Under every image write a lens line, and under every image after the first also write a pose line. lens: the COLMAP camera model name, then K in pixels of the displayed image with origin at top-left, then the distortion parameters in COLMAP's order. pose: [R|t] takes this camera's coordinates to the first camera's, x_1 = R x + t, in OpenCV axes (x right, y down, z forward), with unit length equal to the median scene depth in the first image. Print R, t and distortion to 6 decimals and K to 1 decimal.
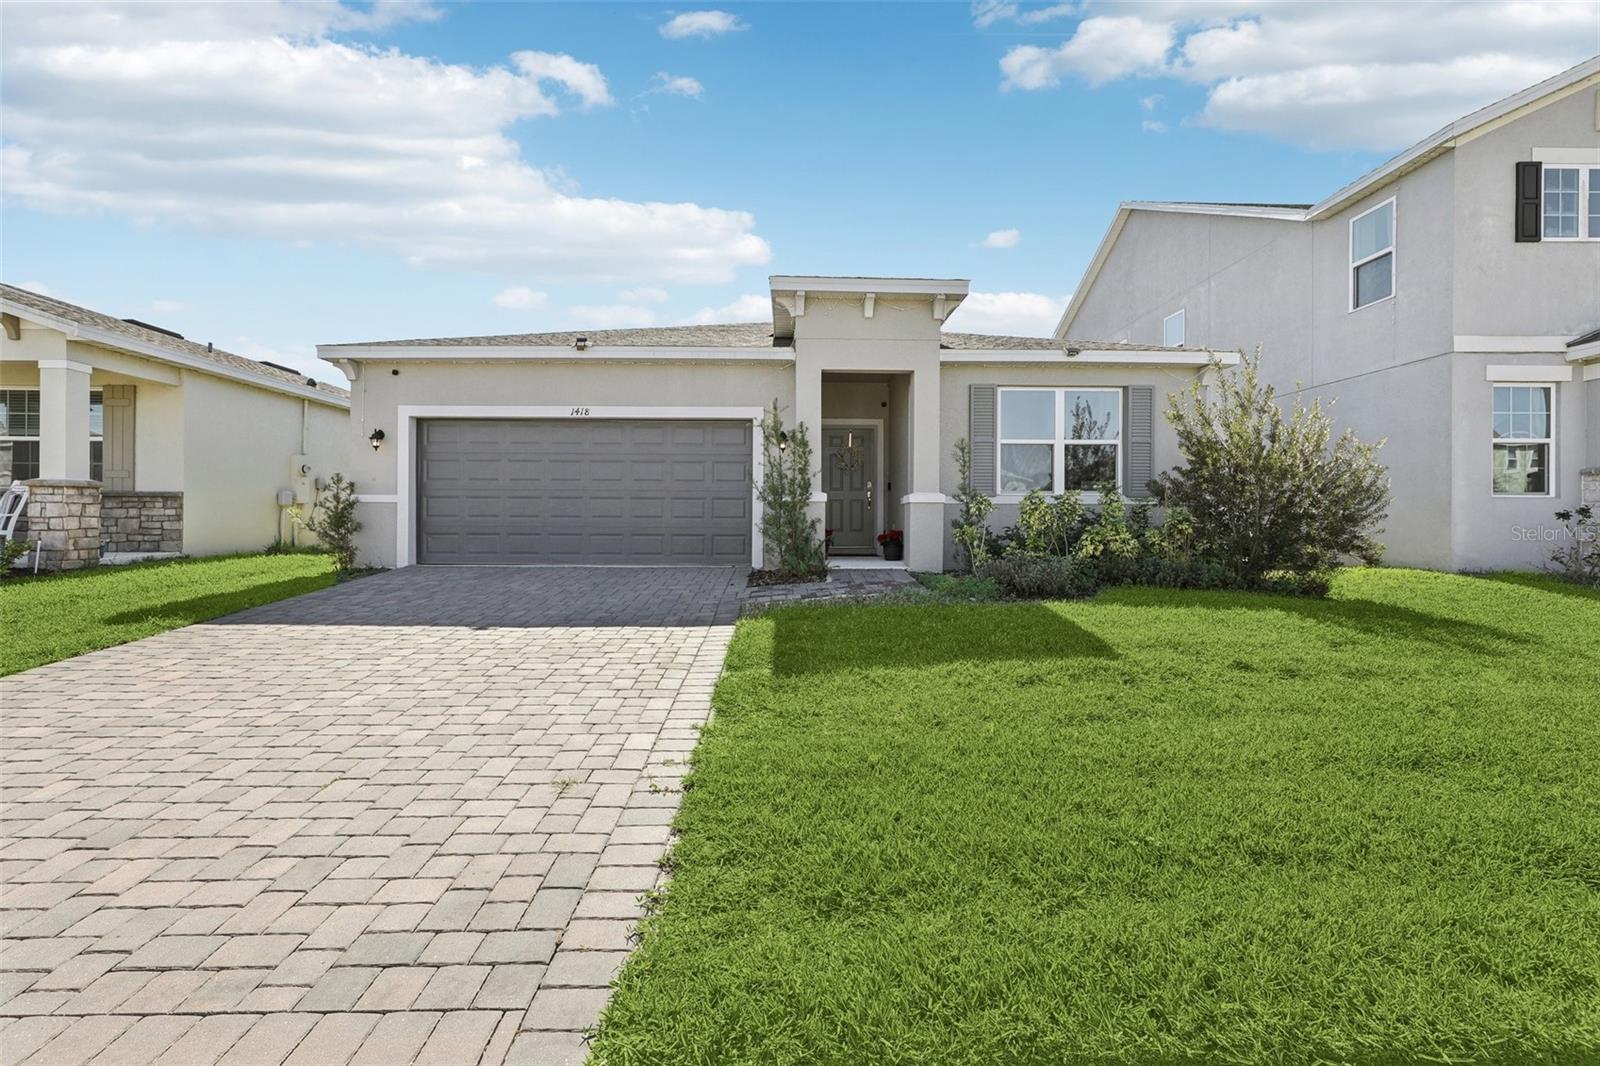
lens RADIAL K [[737.1, 0, 798.4], [0, 737.1, 520.0], [0, 0, 1]] dist [-0.002913, -0.000259]
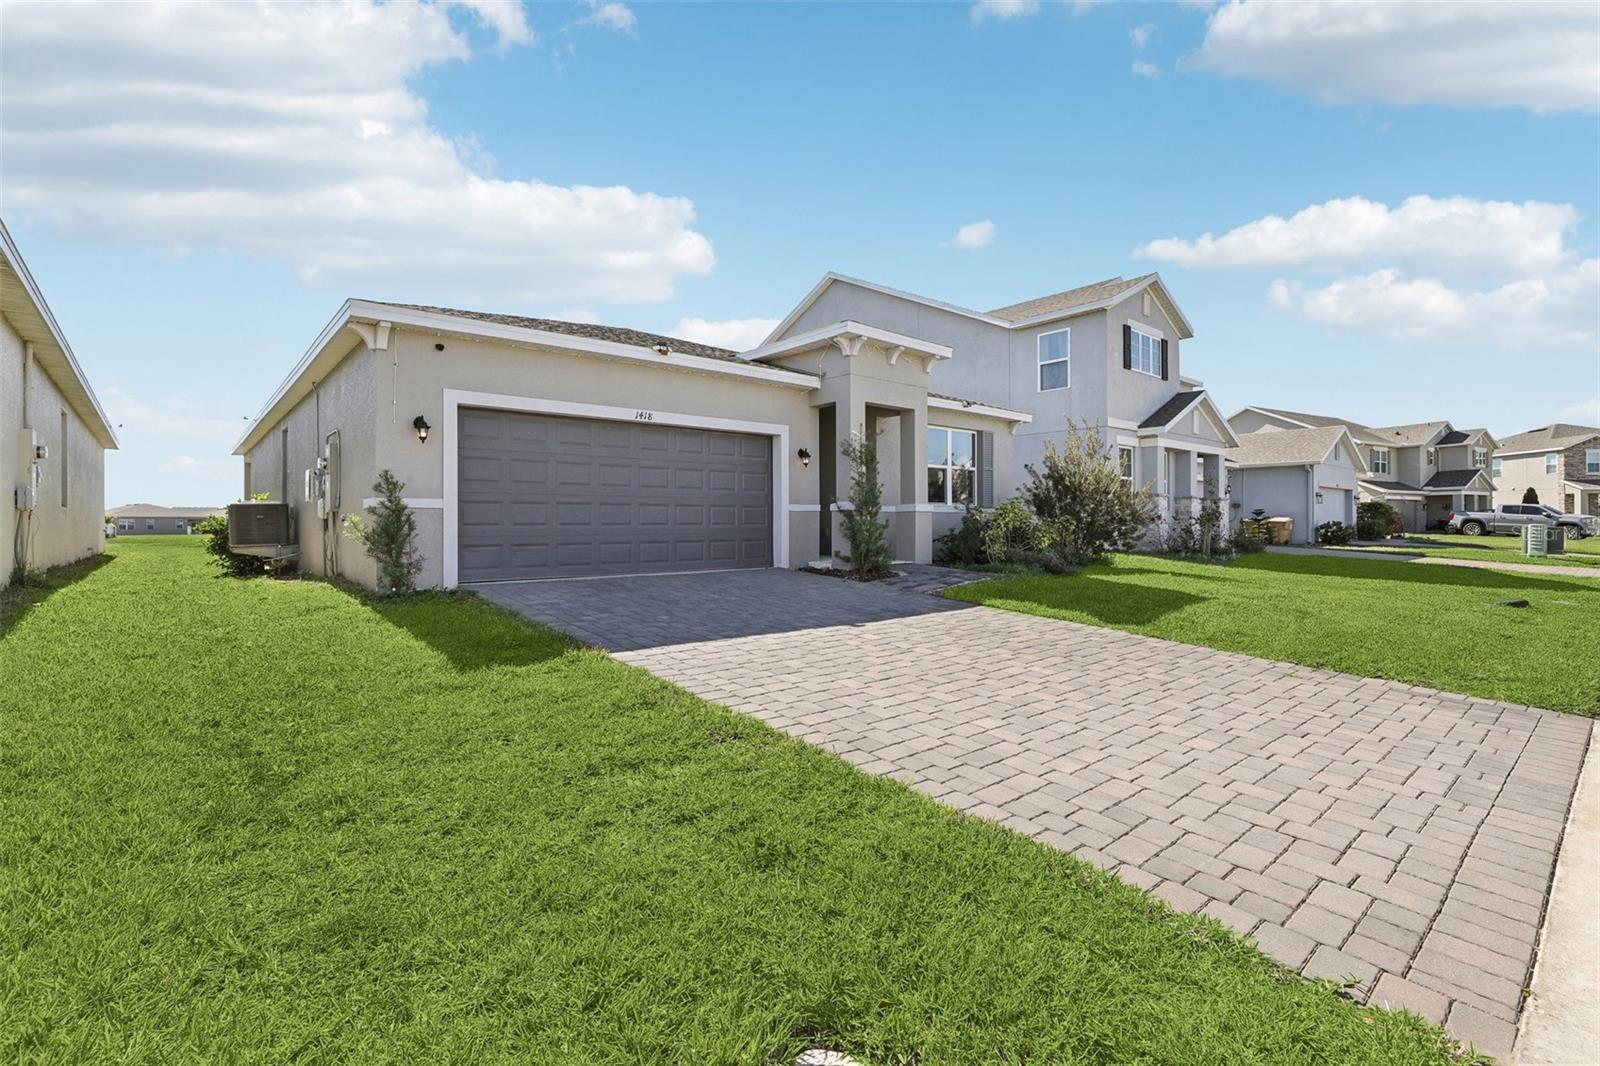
lens RADIAL K [[731.5, 0, 800.9], [0, 731.5, 528.0], [0, 0, 1]] dist [-0.014335, 0.009343]
pose [[0.759393, -0.013185, 0.650498, -0.765079], [0.006102, 0.999895, 0.013143, -0.010719], [-0.650603, -0.006011, 0.759394, 0.135877]]
